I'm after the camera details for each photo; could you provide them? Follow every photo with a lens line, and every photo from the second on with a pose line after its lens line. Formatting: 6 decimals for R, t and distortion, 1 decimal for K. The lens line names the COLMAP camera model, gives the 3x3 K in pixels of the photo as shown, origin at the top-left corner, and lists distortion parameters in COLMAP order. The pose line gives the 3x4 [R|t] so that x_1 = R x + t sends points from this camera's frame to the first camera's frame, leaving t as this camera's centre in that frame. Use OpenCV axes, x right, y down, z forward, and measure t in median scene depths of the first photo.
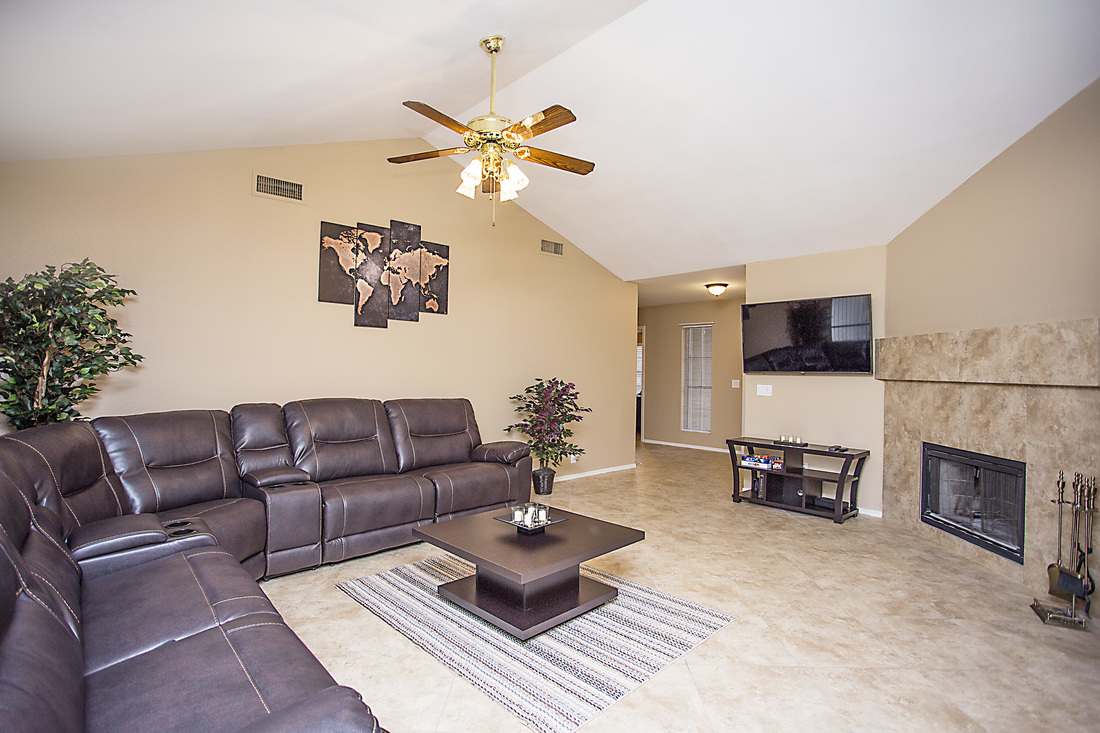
lens RADIAL K [[535.3, 0, 541.9], [0, 535.3, 367.3], [0, 0, 1]] dist [-0.069054, 0.025495]
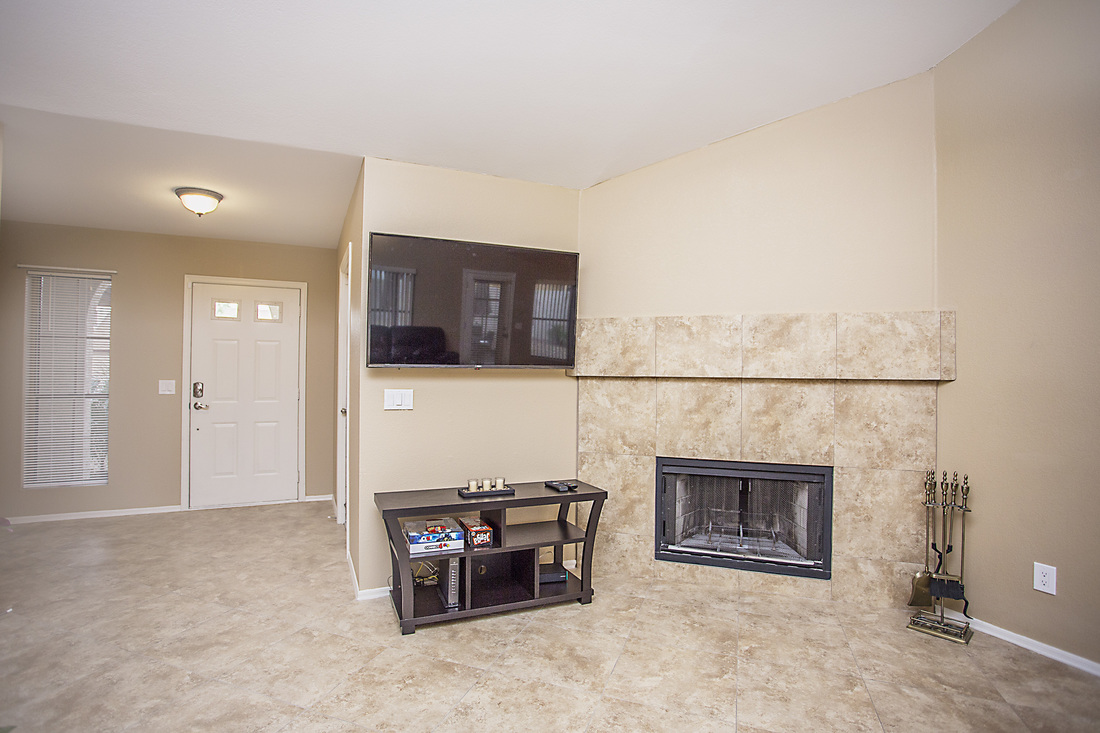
lens RADIAL K [[535.3, 0, 544.2], [0, 535.3, 365.8], [0, 0, 1]] dist [-0.069054, 0.025495]
pose [[0.301422, 0.002055, 0.953489, -0.065728], [-0.008058, 0.999967, 0.000392, 0.009843], [-0.953457, -0.007802, 0.301429, 0.906238]]
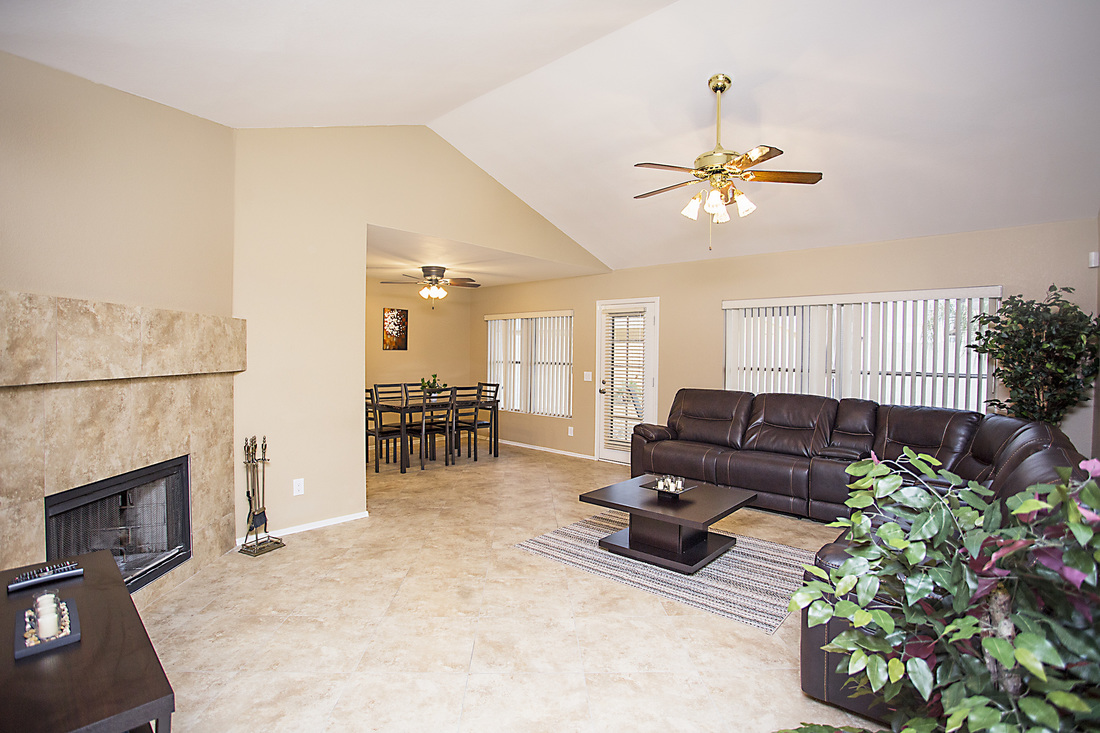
lens RADIAL K [[535.3, 0, 543.8], [0, 535.3, 364.9], [0, 0, 1]] dist [-0.069054, 0.025495]
pose [[-0.996554, -0.022529, -0.079826, 0.263225], [-0.024130, 0.999525, 0.019152, -0.014648], [0.079356, 0.021012, -0.996625, 1.532801]]
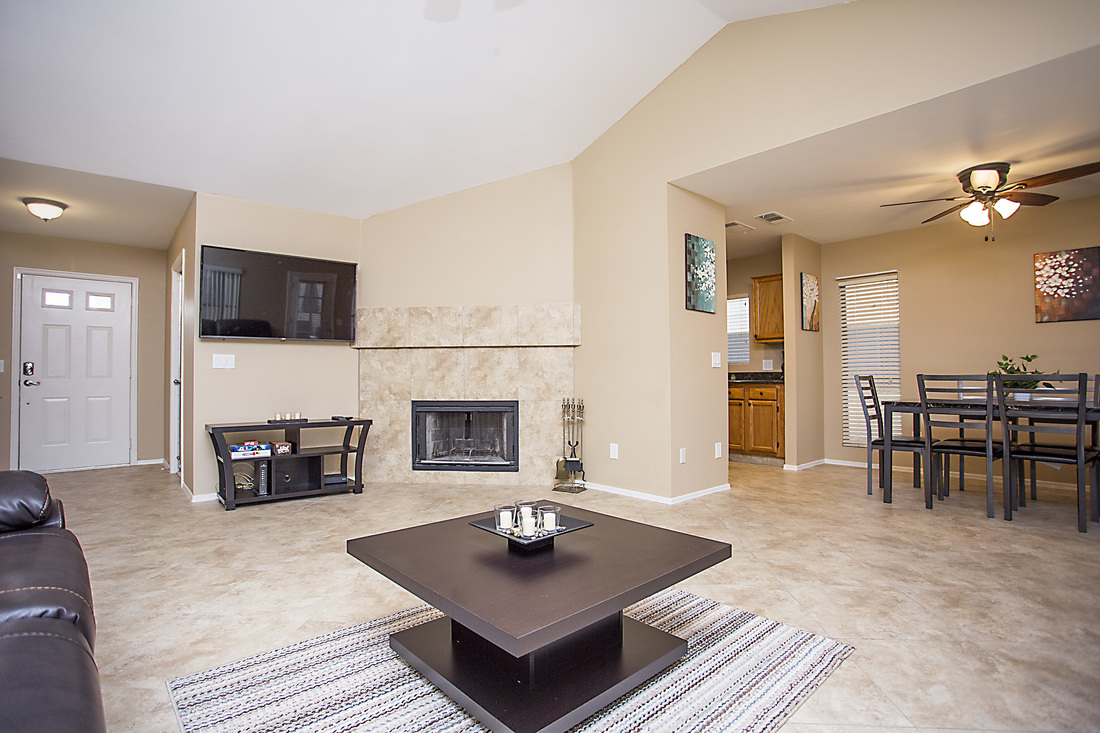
lens RADIAL K [[535.3, 0, 539.9], [0, 535.3, 366.2], [0, 0, 1]] dist [-0.069054, 0.025495]
pose [[0.033051, 0.008053, 0.999421, -0.427892], [0.003303, 0.999961, -0.008166, 0.076084], [-0.999448, 0.003571, 0.033023, 0.666645]]
